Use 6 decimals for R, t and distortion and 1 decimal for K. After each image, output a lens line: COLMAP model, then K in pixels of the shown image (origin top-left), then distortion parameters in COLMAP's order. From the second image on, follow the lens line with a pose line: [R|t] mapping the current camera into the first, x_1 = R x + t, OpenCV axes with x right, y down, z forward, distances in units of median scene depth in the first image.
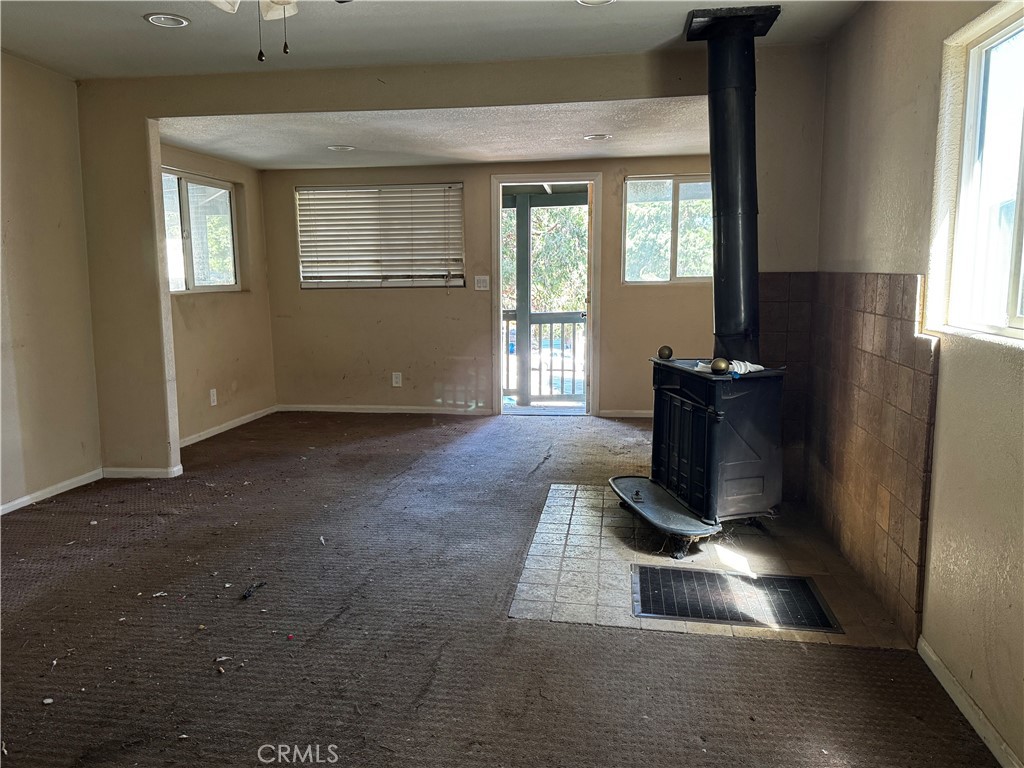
lens RADIAL K [[809.2, 0, 508.8], [0, 809.2, 379.8], [0, 0, 1]] dist [0.063052, -0.000822]
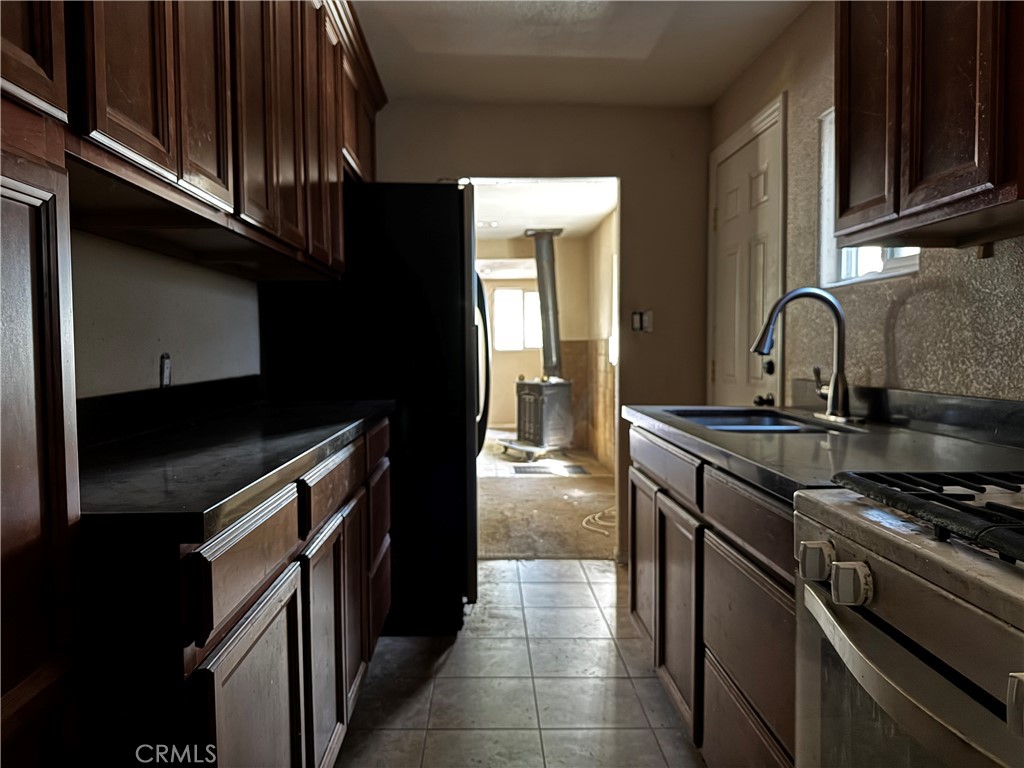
lens RADIAL K [[716.0, 0, 510.3], [0, 716.0, 385.2], [0, 0, 1]] dist [0.000979, 0.000017]
pose [[0.984615, -0.015355, 0.174061, -0.180927], [0.032566, 0.994804, -0.096462, 0.183444], [-0.171676, 0.100647, 0.979999, -0.927155]]
